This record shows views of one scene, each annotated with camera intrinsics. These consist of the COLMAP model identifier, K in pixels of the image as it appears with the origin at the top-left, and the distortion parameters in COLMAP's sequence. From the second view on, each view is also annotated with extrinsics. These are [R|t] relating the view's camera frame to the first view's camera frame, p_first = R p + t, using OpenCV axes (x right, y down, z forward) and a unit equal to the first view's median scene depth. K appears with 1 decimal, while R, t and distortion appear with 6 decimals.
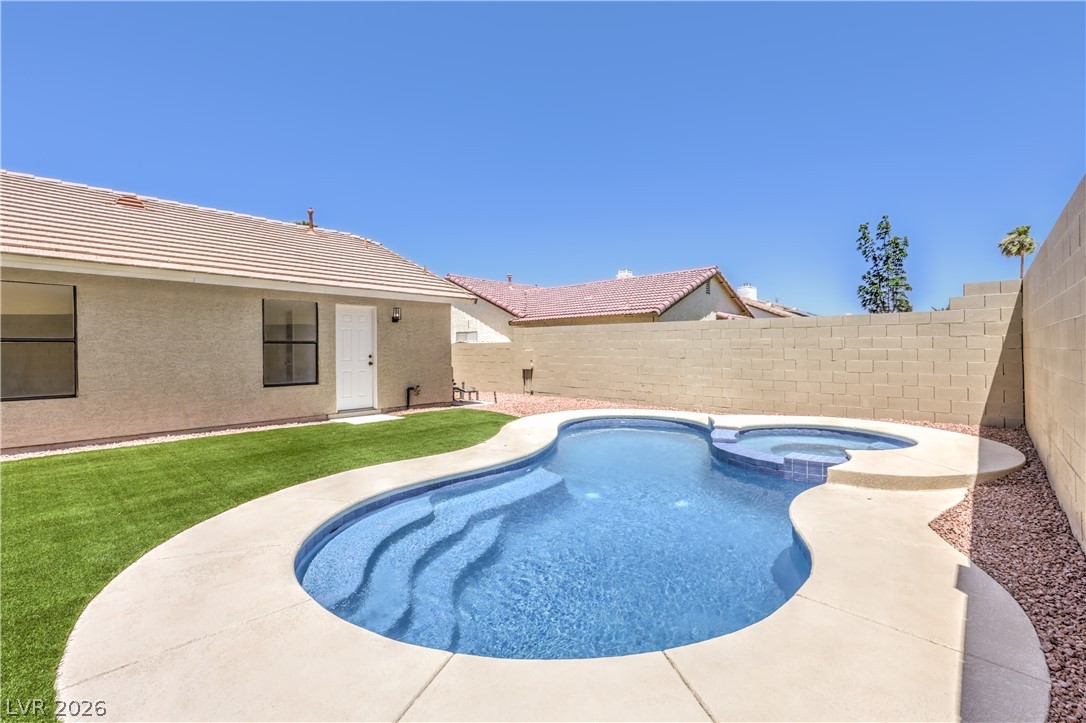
lens RADIAL K [[484.3, 0, 564.2], [0, 484.3, 342.5], [0, 0, 1]] dist [-0.000168, 0.000096]
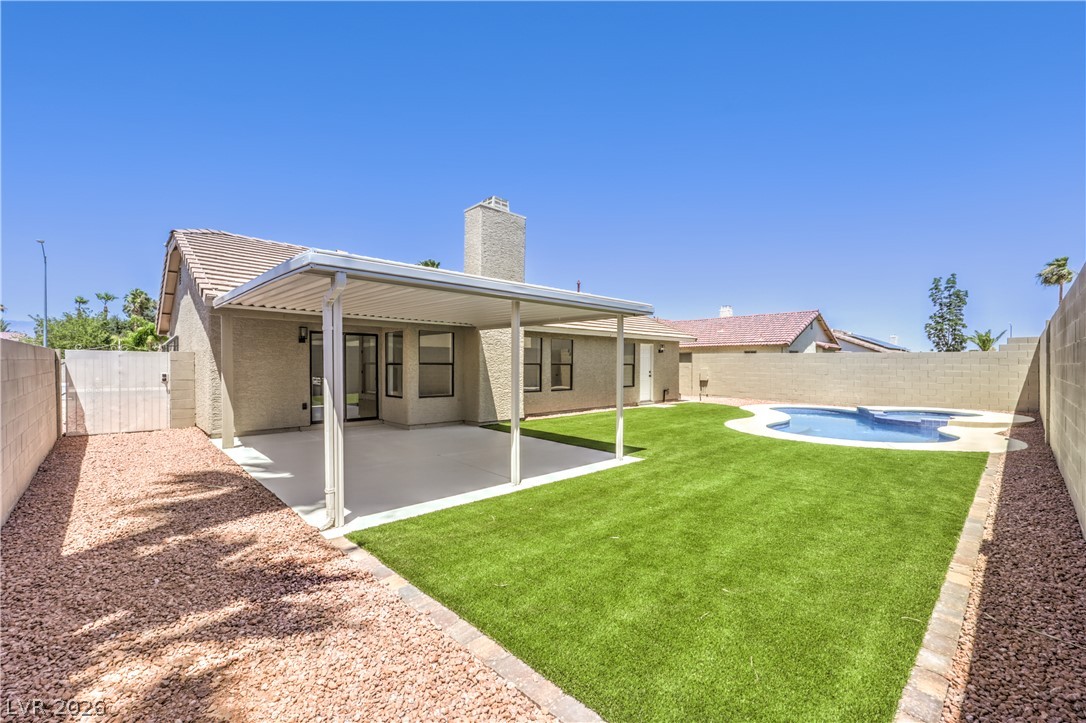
lens RADIAL K [[454.8, 0, 543.4], [0, 454.8, 382.8], [0, 0, 1]] dist [0.000556, -0.009822]
pose [[0.994884, 0.011927, -0.100316, -0.622196], [-0.006192, 0.998339, 0.057285, -0.025531], [0.100833, -0.056371, 0.993305, -0.725333]]
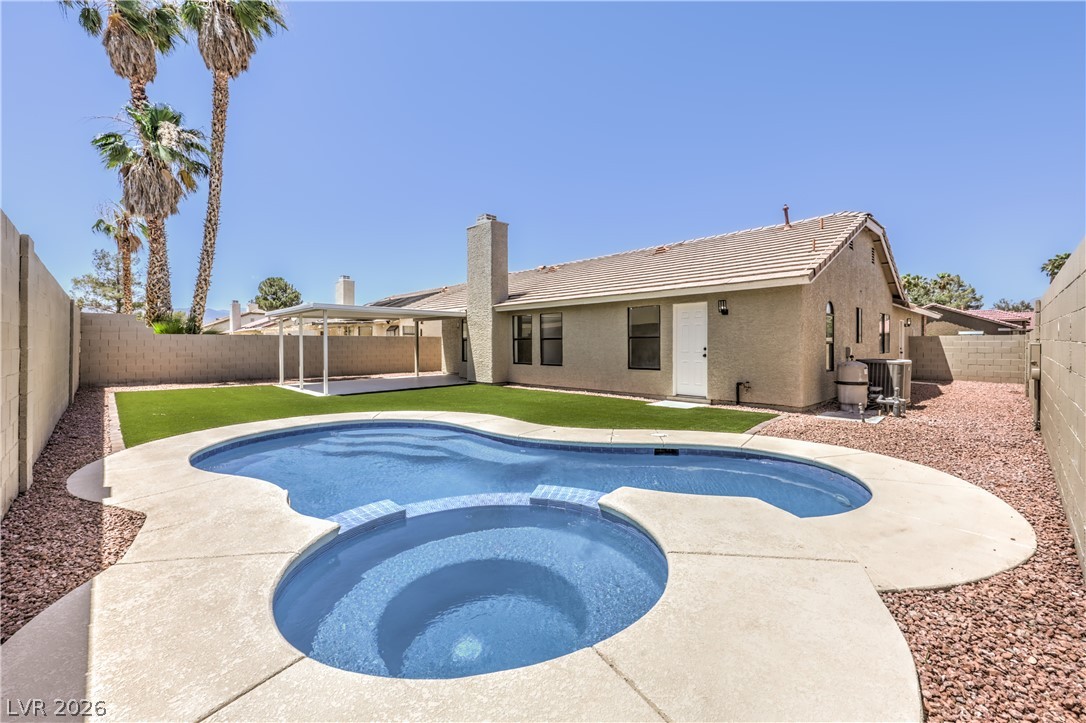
lens RADIAL K [[448.6, 0, 548.3], [0, 448.6, 351.8], [0, 0, 1]] dist [-0.001170, -0.000088]
pose [[-0.084495, 0.024559, -0.996121, 0.614560], [0.021764, 0.999503, 0.022797, 0.004842], [0.996186, -0.019753, -0.084987, 0.735267]]
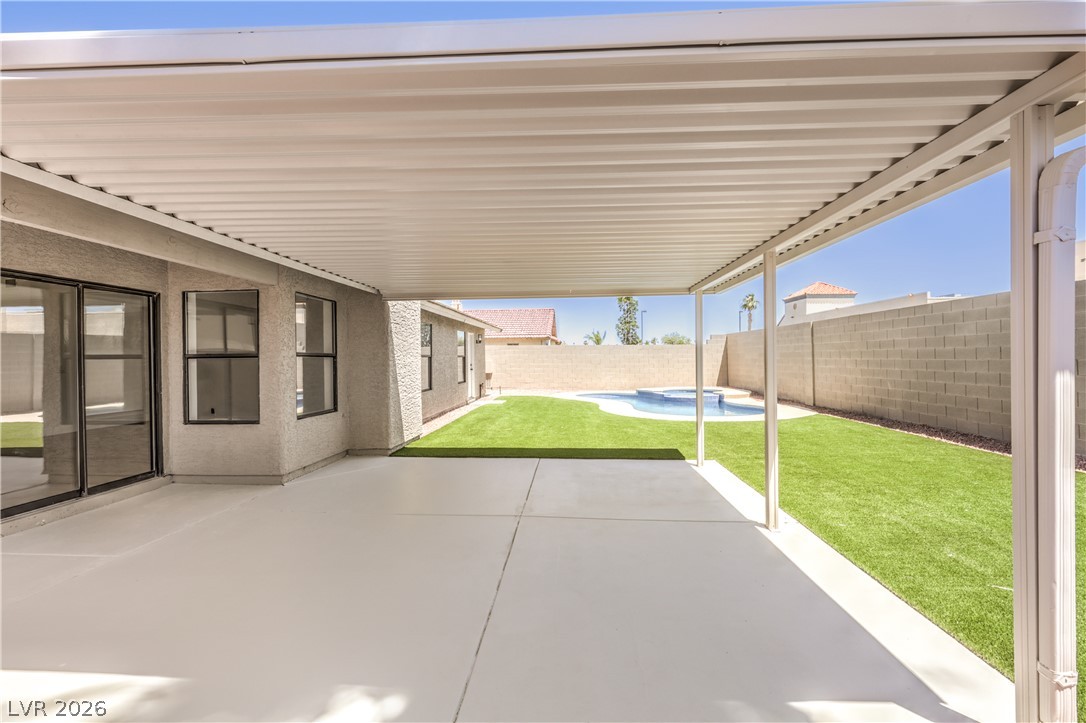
lens RADIAL K [[448.6, 0, 548.3], [0, 448.6, 351.8], [0, 0, 1]] dist [-0.001170, -0.000088]
pose [[0.795506, 0.004411, 0.605930, -1.094713], [-0.002998, 0.999990, -0.003344, -0.010313], [-0.605939, 0.000844, 0.795511, -0.338622]]
